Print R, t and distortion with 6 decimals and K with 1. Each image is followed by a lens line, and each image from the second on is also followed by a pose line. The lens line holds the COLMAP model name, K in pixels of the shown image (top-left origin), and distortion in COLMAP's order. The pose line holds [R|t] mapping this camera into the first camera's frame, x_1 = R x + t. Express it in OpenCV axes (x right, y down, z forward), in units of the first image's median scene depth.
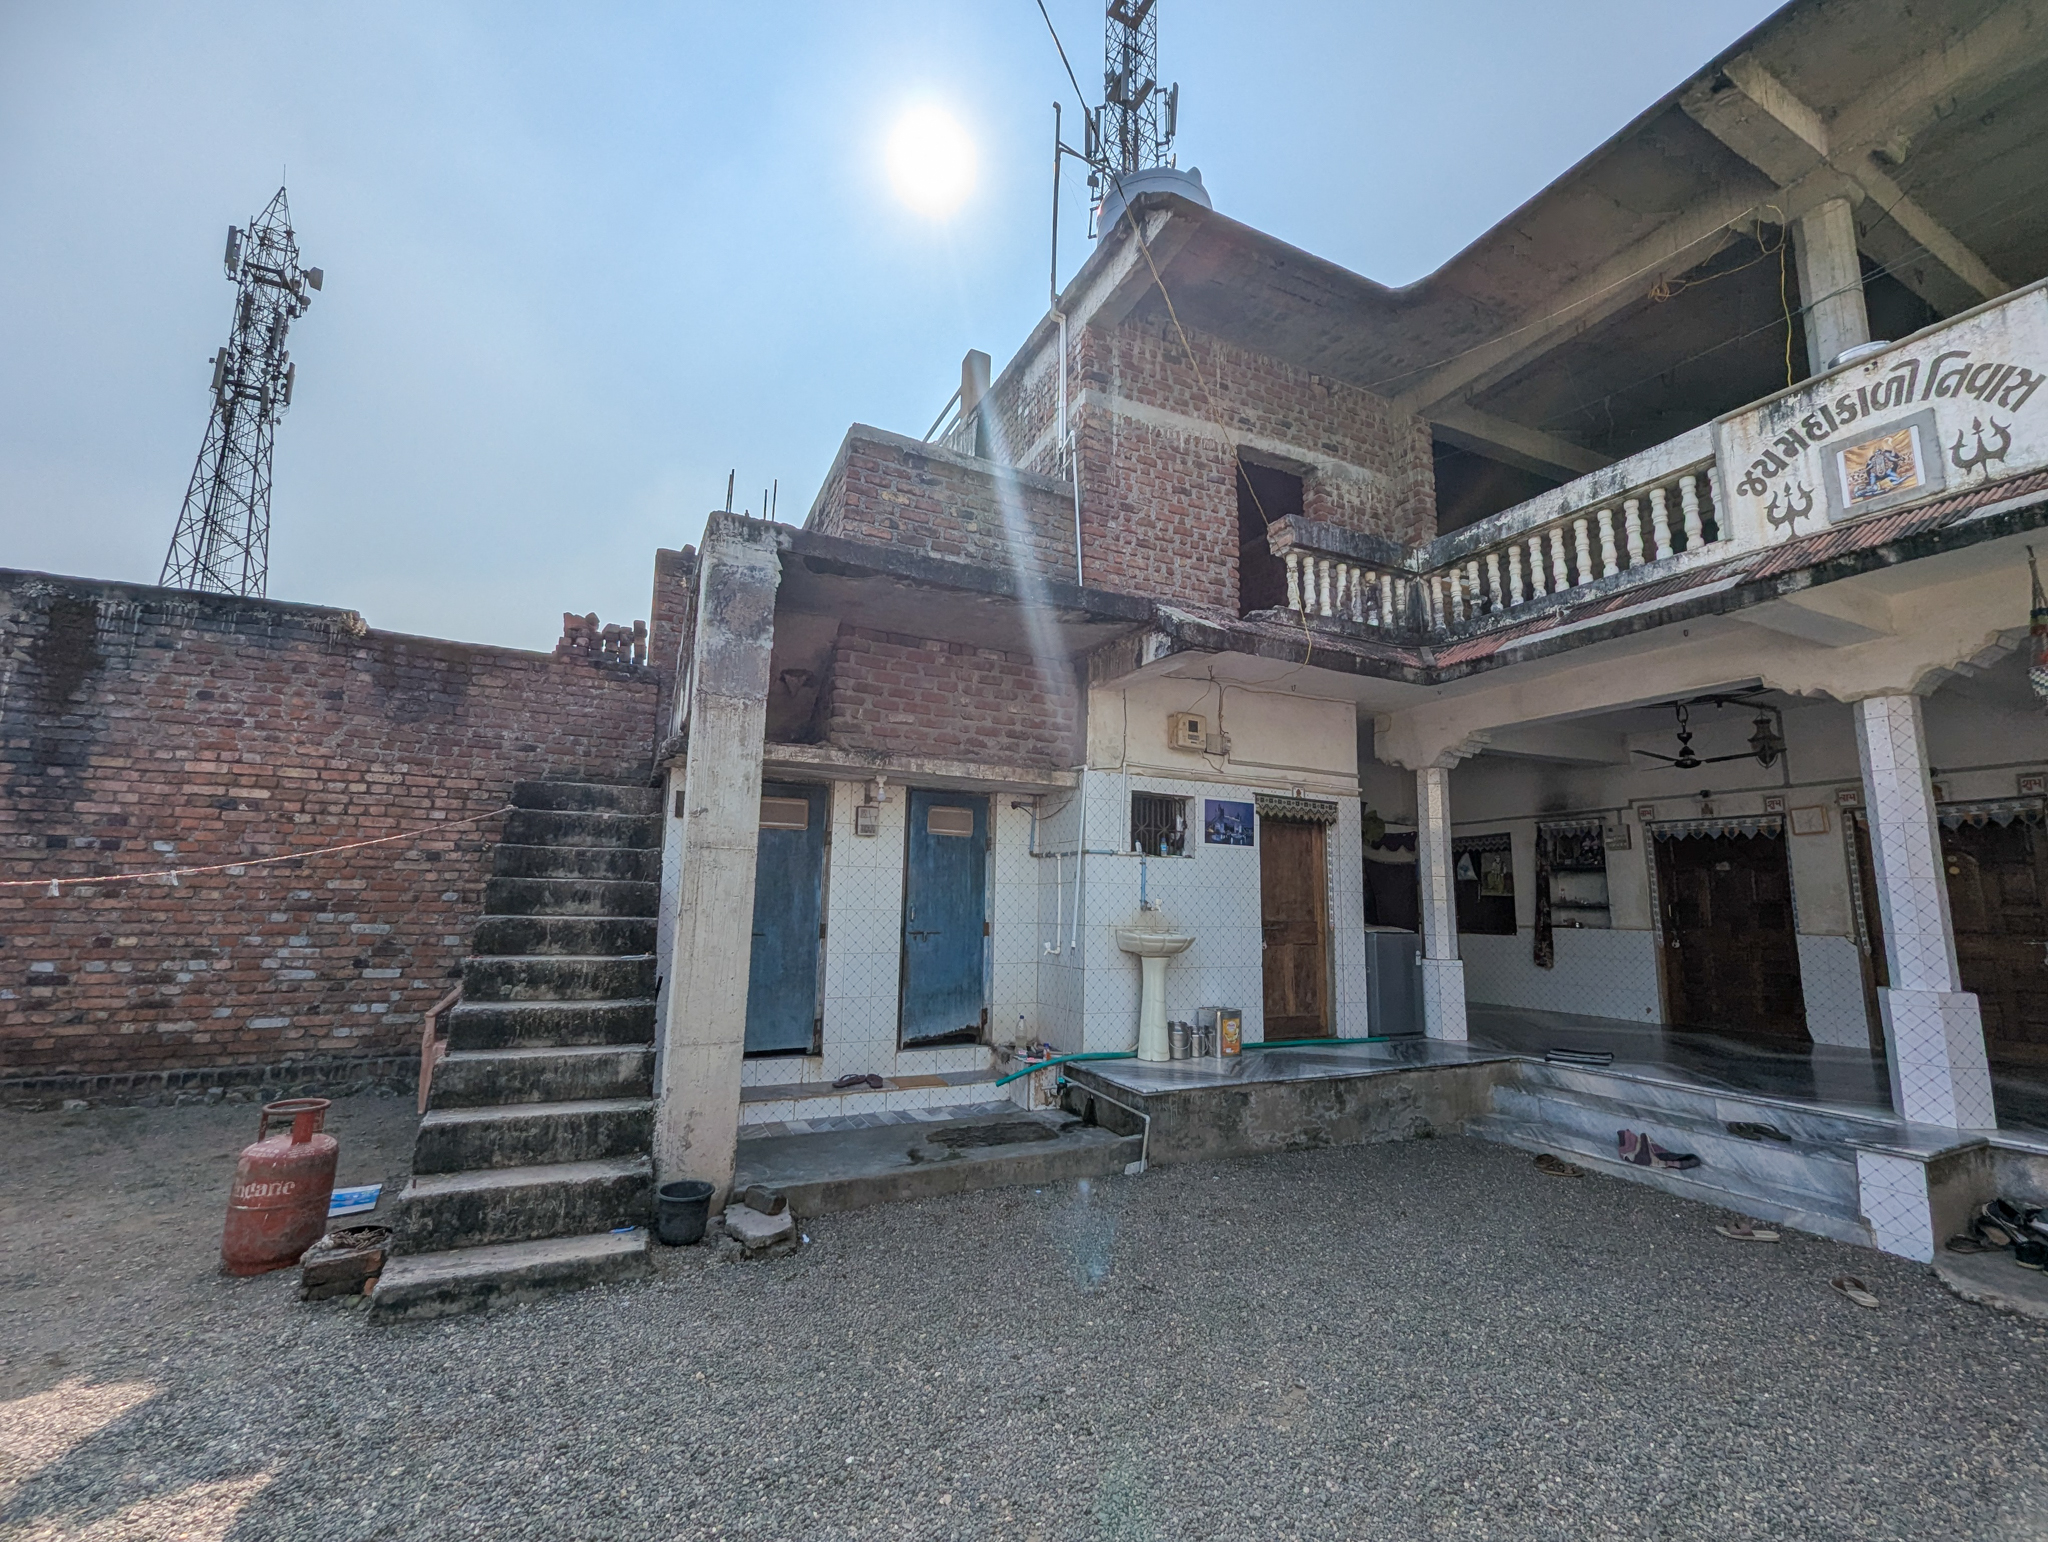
lens RADIAL K [[850.8, 0, 1028.7], [0, 850.8, 772.7], [0, 0, 1]] dist [0.003595, -0.002010]
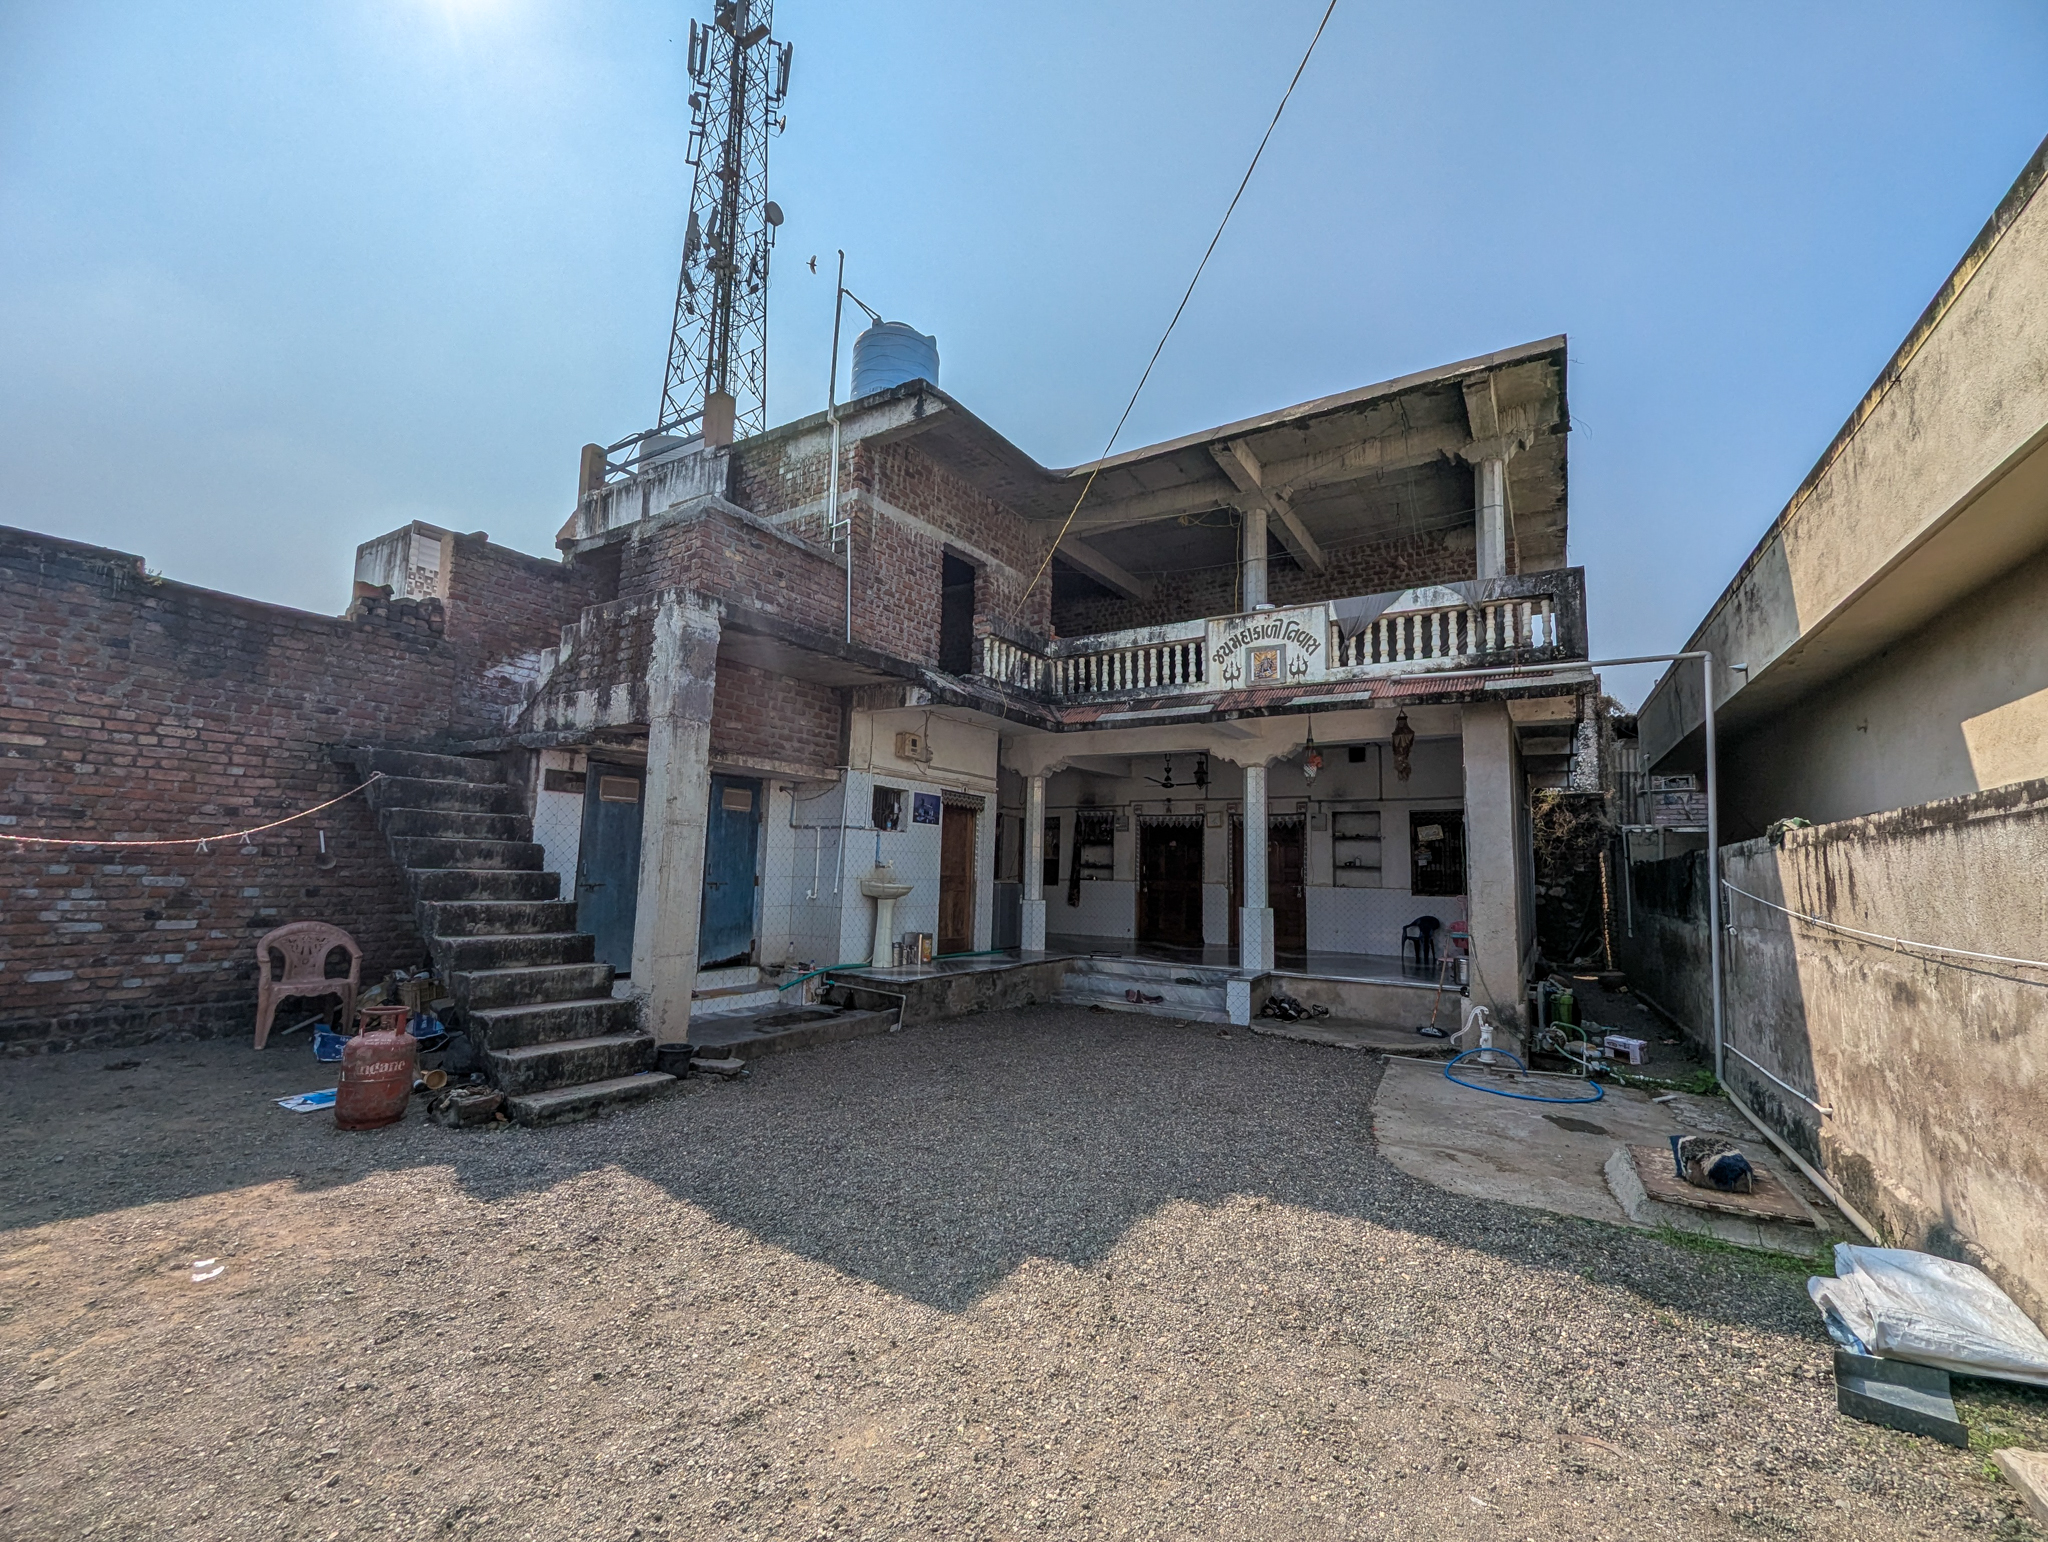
lens RADIAL K [[850.8, 0, 1025.6], [0, 850.8, 771.1], [0, 0, 1]] dist [0.003595, -0.002010]
pose [[0.851357, 0.065223, 0.520516, -0.460493], [-0.089984, 0.995691, 0.022414, -0.064290], [-0.516812, -0.065920, 0.853557, -0.401169]]
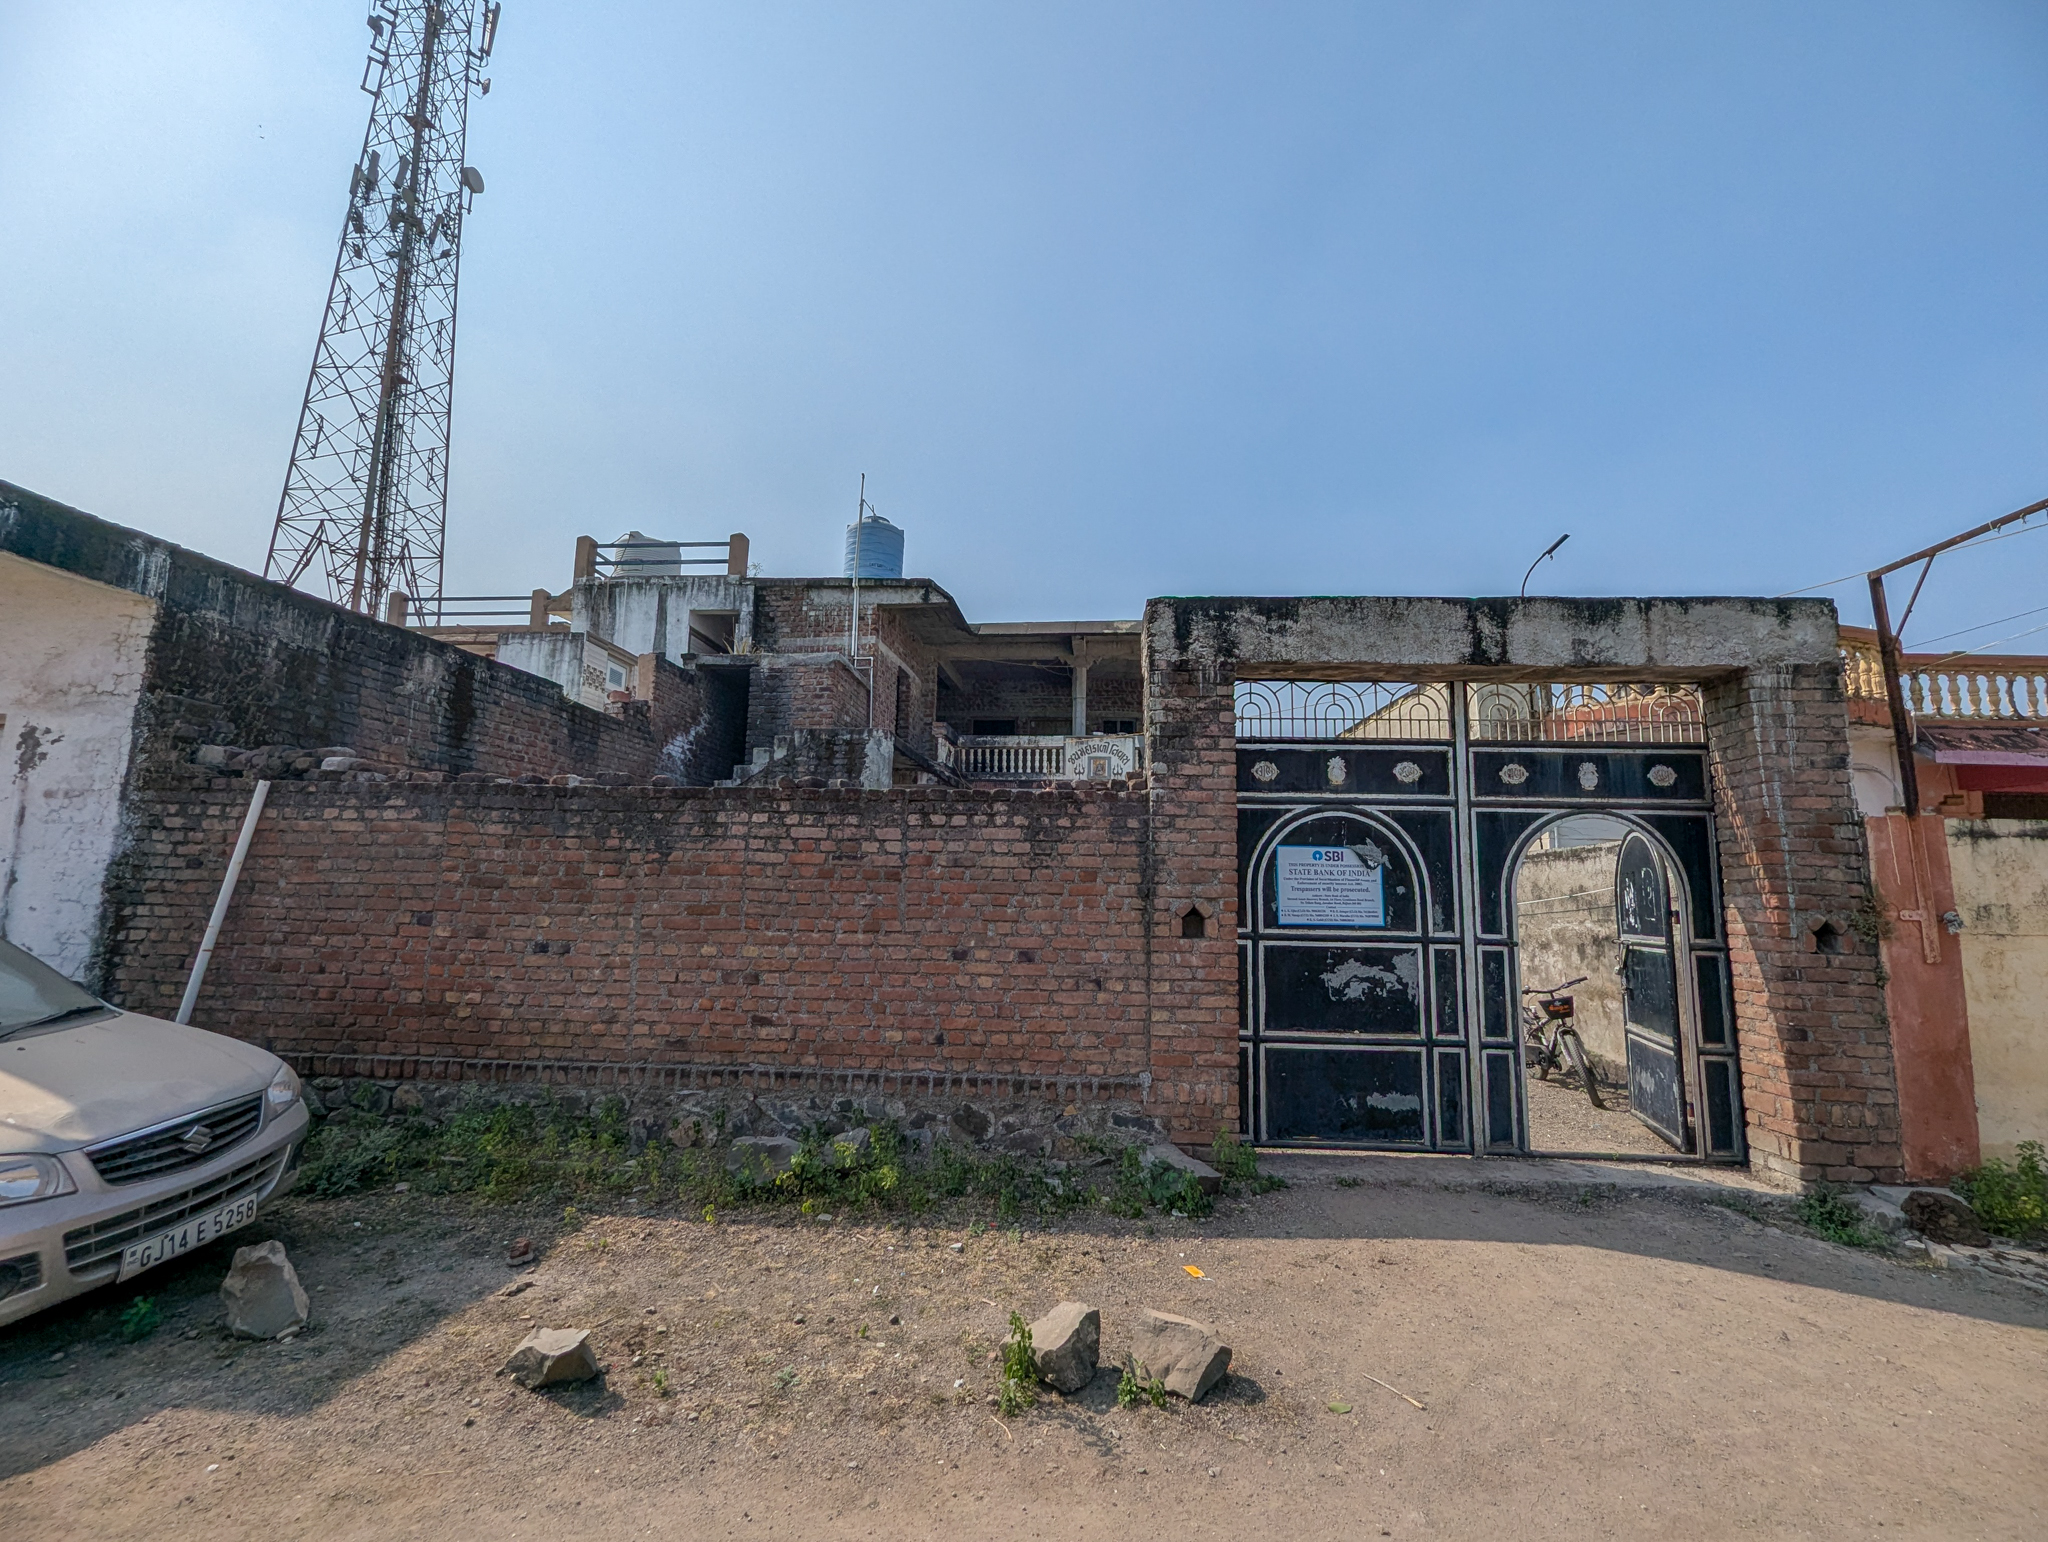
lens RADIAL K [[850.8, 0, 1018.1], [0, 850.8, 768.3], [0, 0, 1]] dist [0.003595, -0.002010]
pose [[0.529992, 0.115241, 0.840136, -1.755958], [-0.141587, 0.988842, -0.046319, -0.097437], [-0.836099, -0.094404, 0.540395, -0.546934]]
